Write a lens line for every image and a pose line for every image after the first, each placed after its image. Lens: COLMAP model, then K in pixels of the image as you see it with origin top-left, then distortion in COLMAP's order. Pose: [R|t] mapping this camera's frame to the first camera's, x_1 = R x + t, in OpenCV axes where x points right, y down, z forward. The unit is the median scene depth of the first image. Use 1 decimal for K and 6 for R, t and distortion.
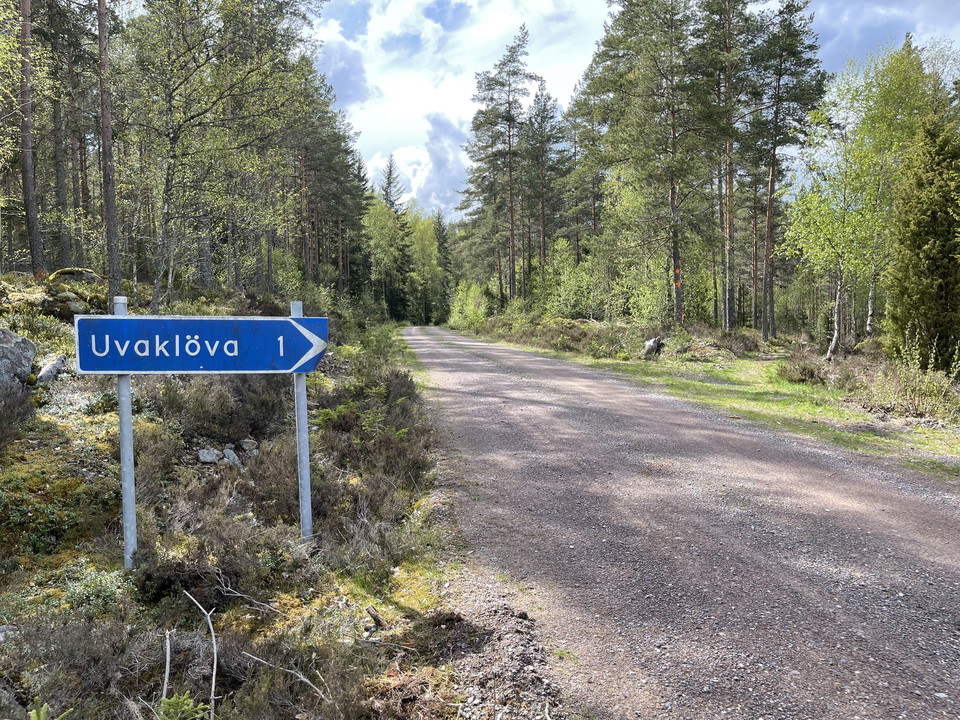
lens RADIAL K [[727.1, 0, 479.8], [0, 727.1, 358.2], [0, 0, 1]] dist [0.002994, 0.000855]
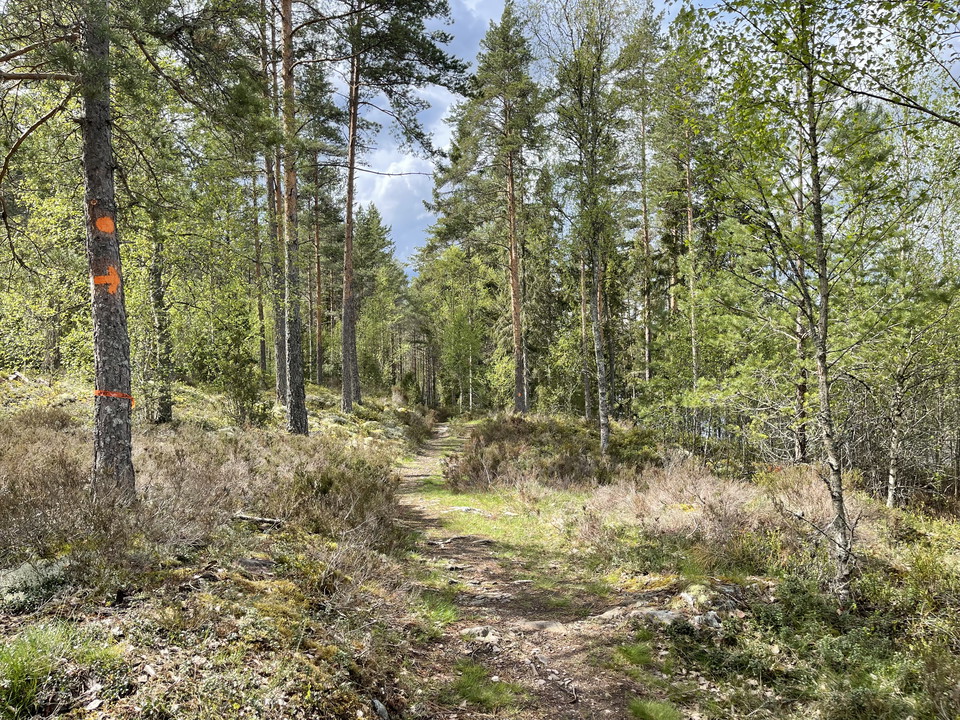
lens RADIAL K [[727.1, 0, 479.8], [0, 727.1, 361.4], [0, 0, 1]] dist [0.002994, 0.000855]
pose [[0.825330, 0.007006, 0.564607, 0.165265], [0.009883, 0.999591, -0.026851, -0.051106], [-0.564564, 0.027741, 0.824923, 0.503021]]
